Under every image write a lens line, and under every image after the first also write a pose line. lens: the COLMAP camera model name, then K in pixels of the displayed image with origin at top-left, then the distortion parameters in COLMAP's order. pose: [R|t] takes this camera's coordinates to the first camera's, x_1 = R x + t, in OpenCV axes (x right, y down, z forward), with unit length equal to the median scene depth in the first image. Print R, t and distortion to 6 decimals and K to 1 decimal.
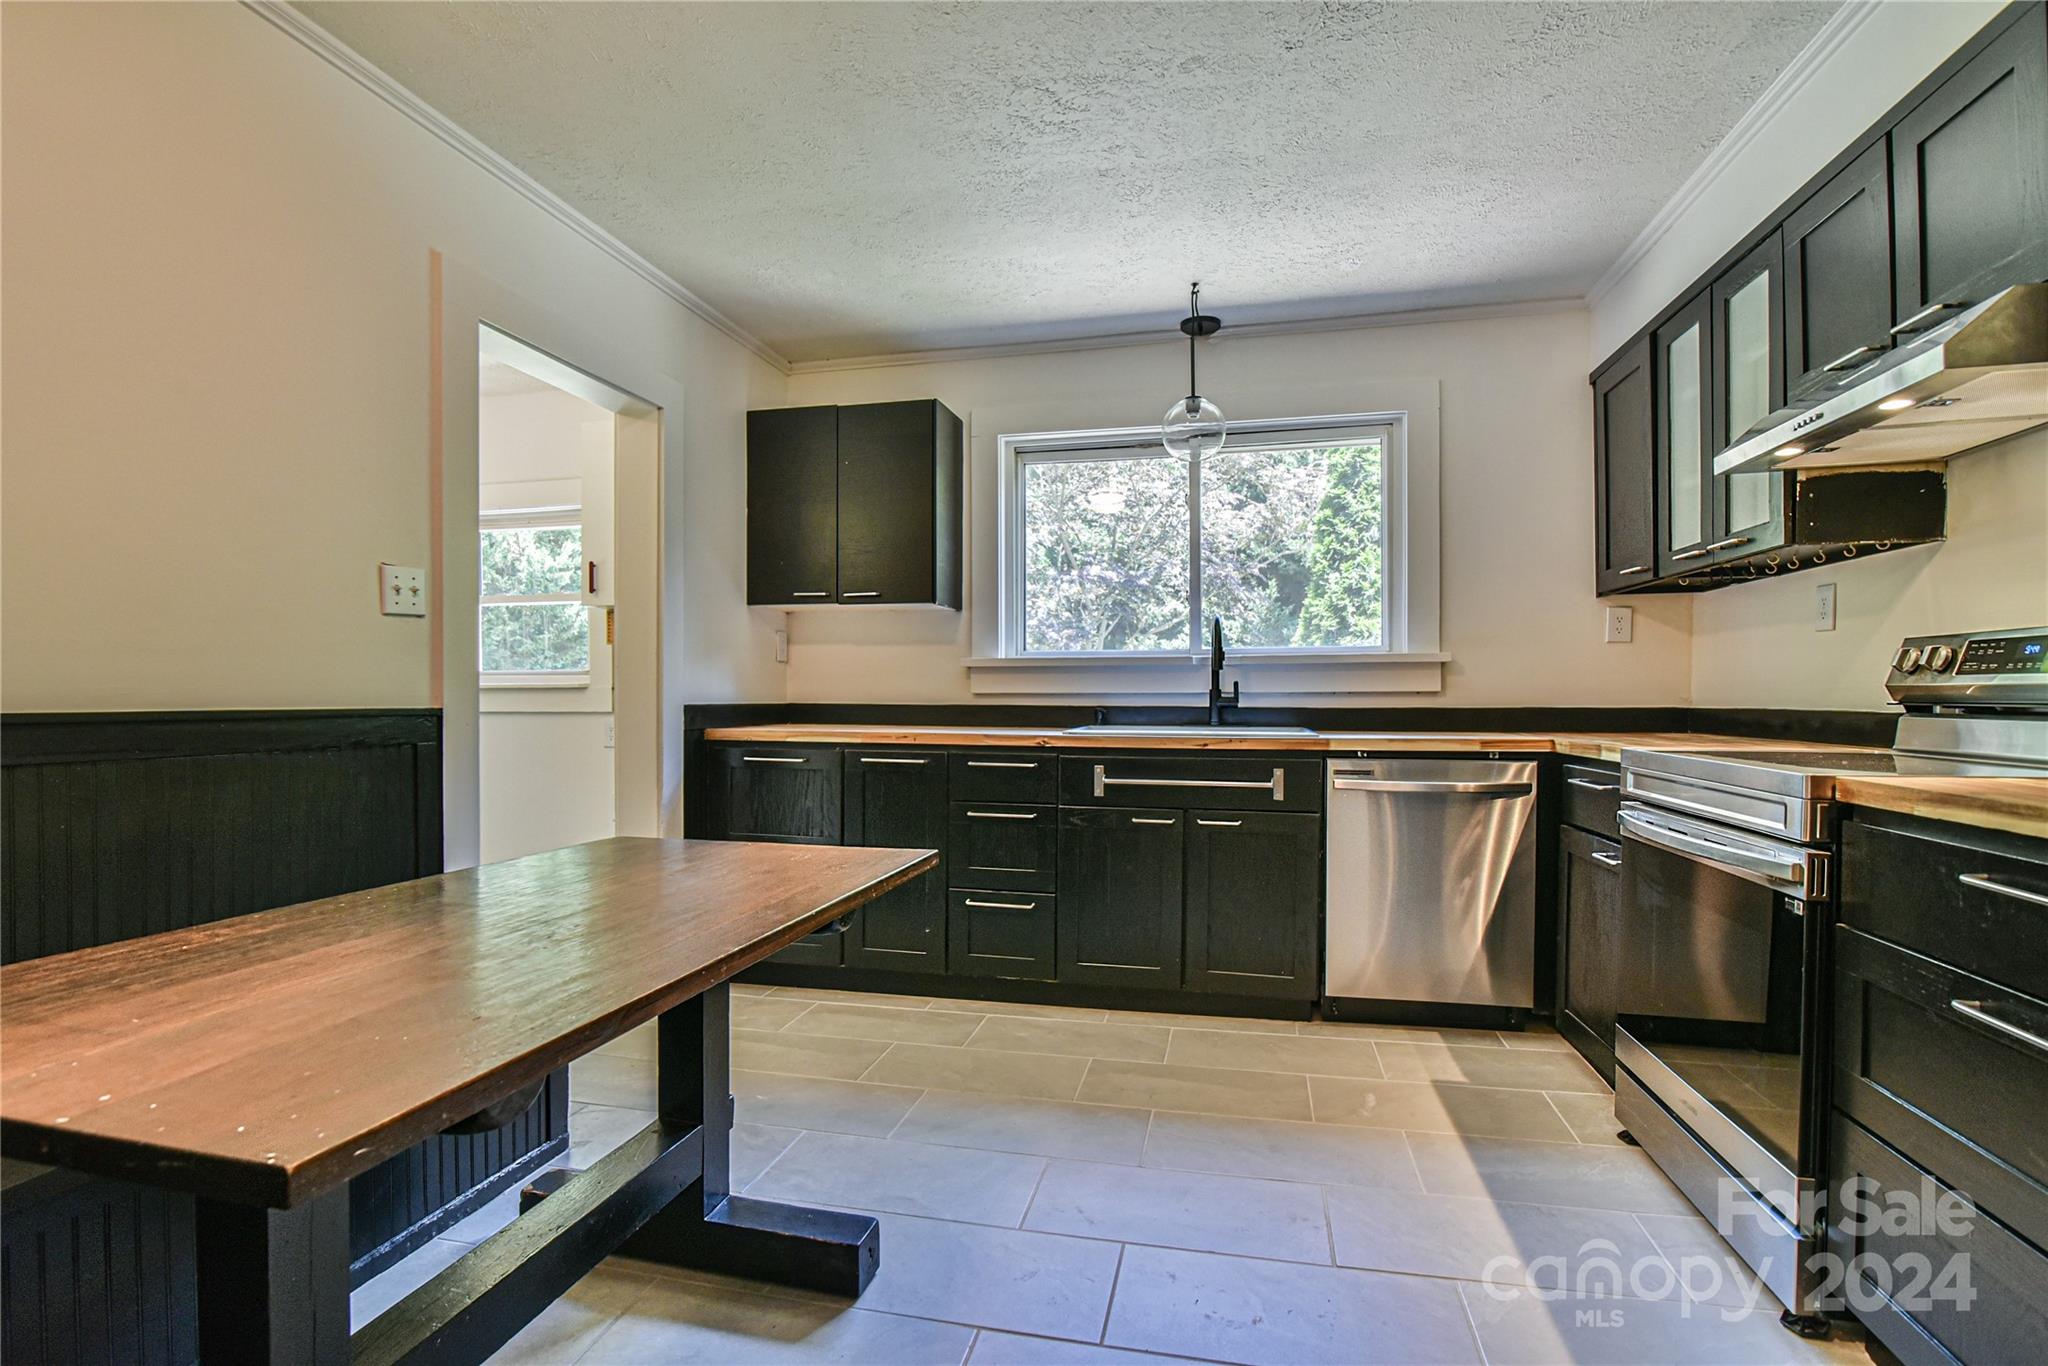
lens RADIAL K [[950.2, 0, 1022.2], [0, 950.2, 687.9], [0, 0, 1]] dist [-0.001098, -0.000133]
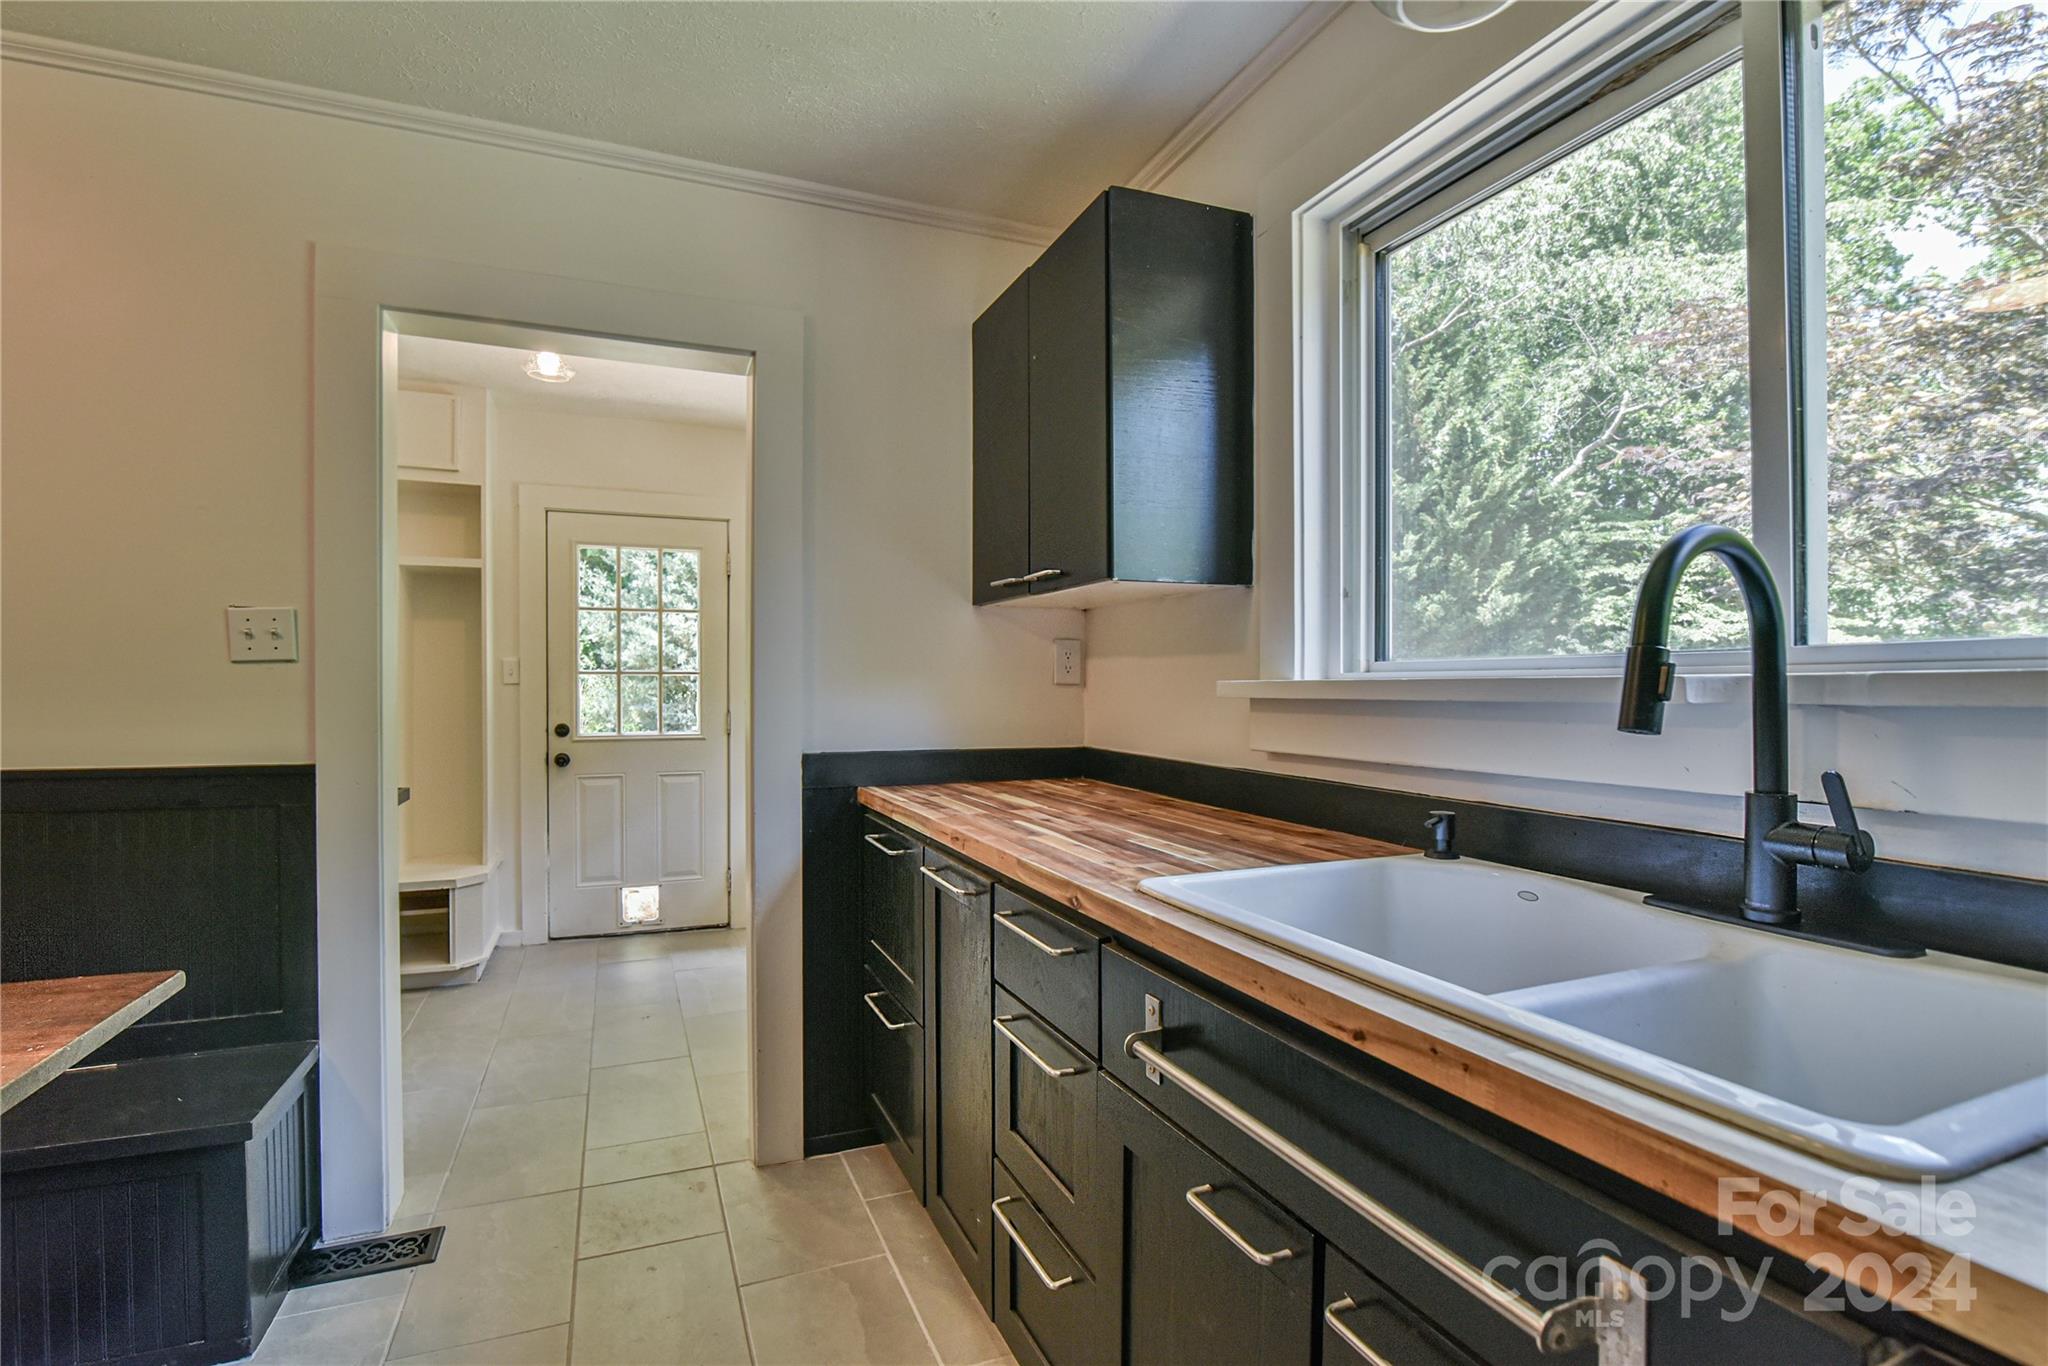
lens RADIAL K [[950.2, 0, 1019.2], [0, 950.2, 678.0], [0, 0, 1]] dist [-0.001098, -0.000133]
pose [[0.587322, -0.010365, -0.809287, 0.299265], [0.007754, 0.999944, -0.007180, -0.031365], [0.809316, -0.002058, 0.587370, 0.658206]]
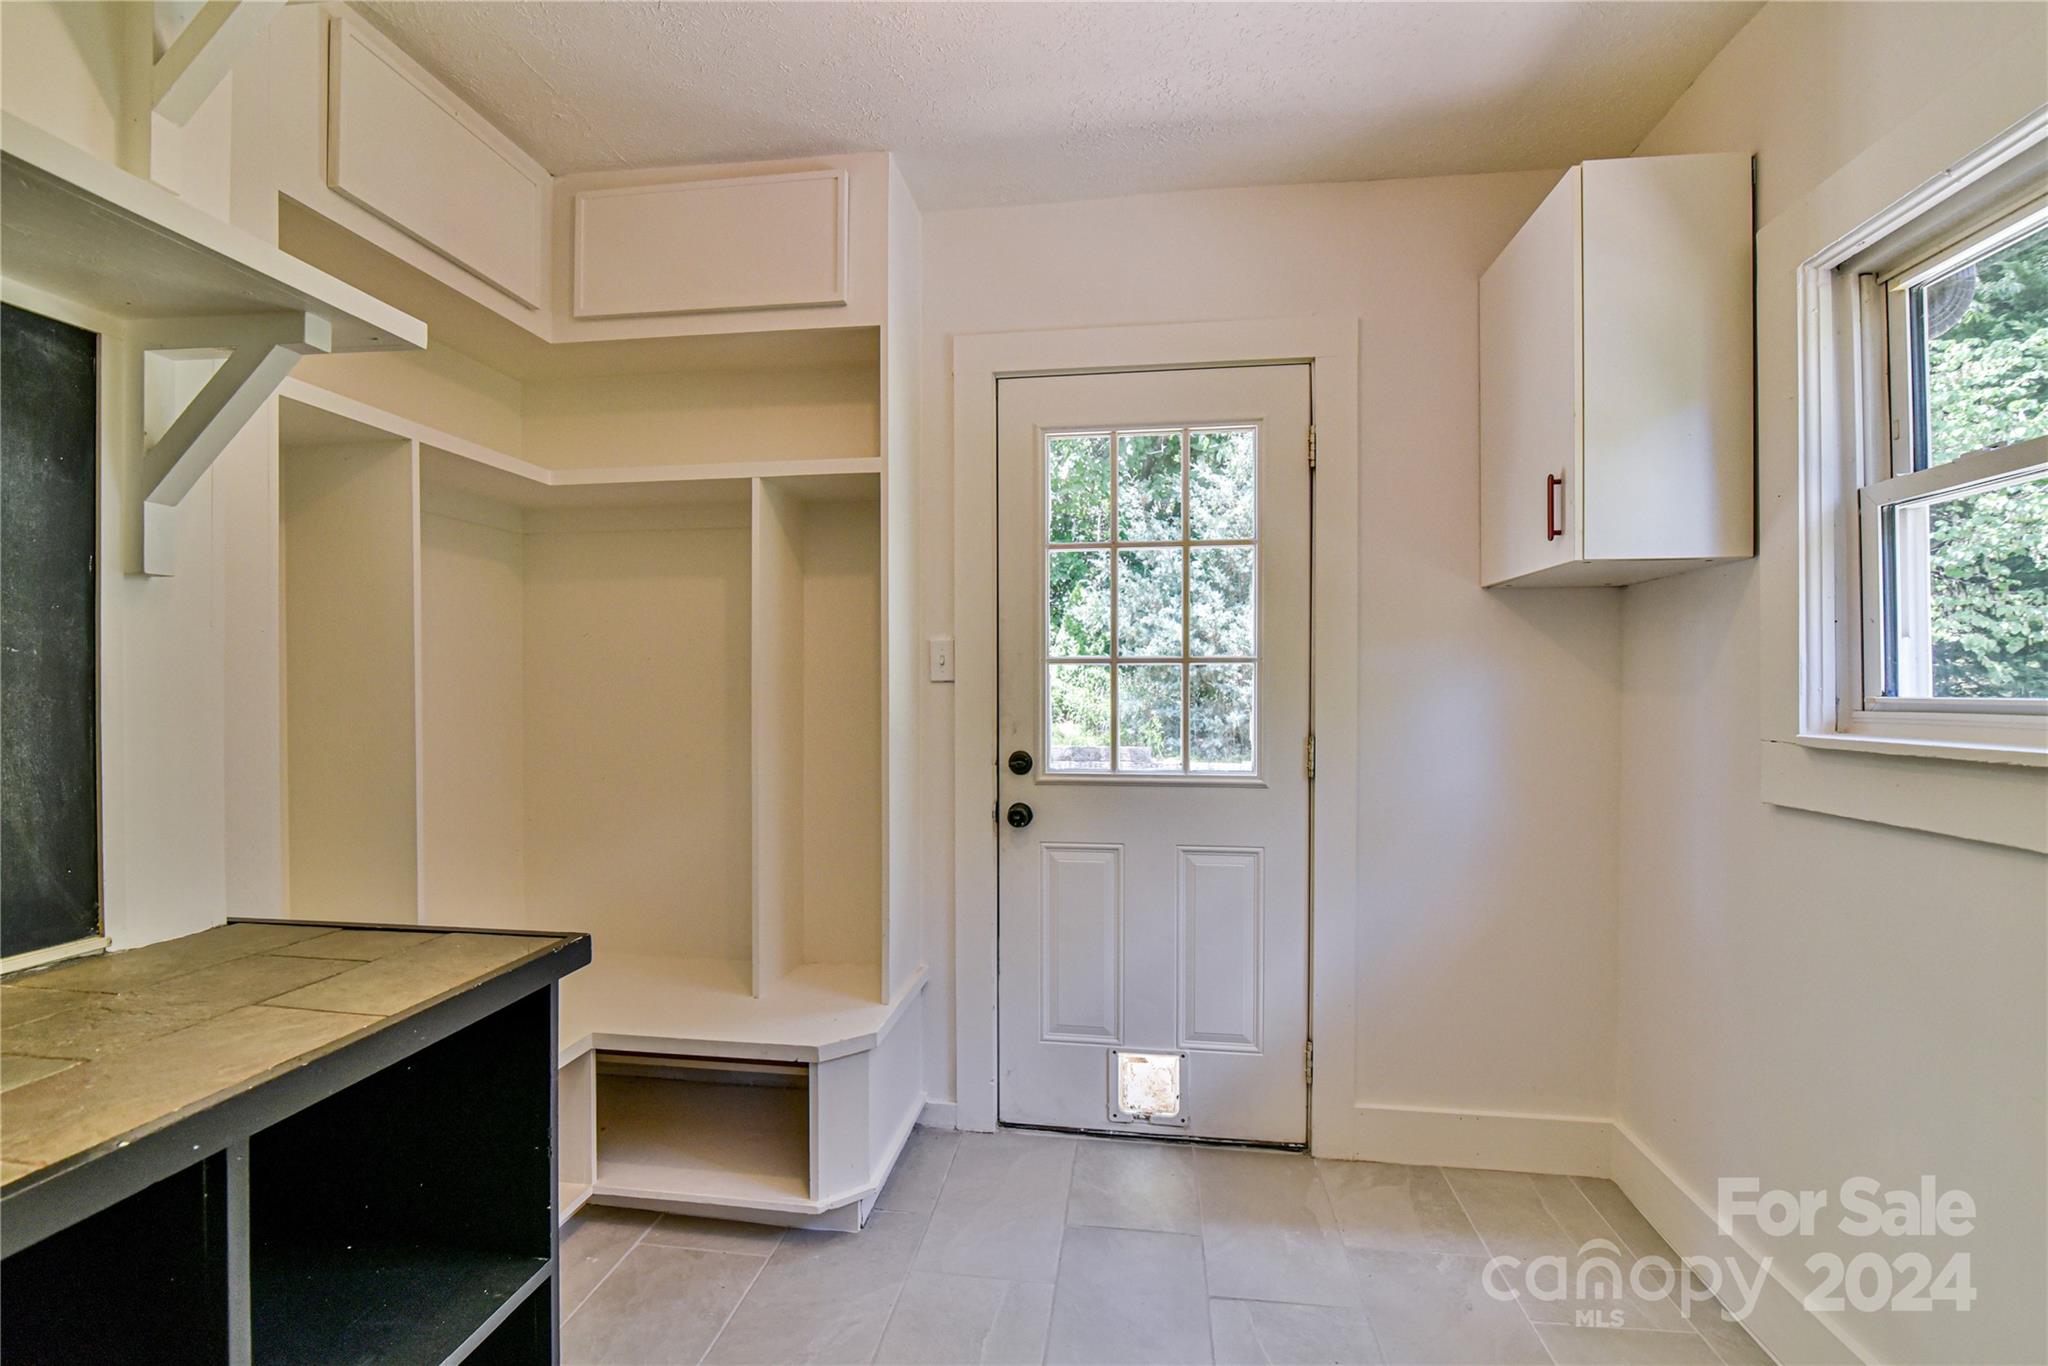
lens RADIAL K [[950.2, 0, 1017.8], [0, 950.2, 678.5], [0, 0, 1]] dist [-0.001098, -0.000133]
pose [[0.092143, -0.010394, -0.995692, -0.031446], [-0.001211, 0.999944, -0.010550, -0.031705], [0.995745, 0.002178, 0.092125, 0.748918]]
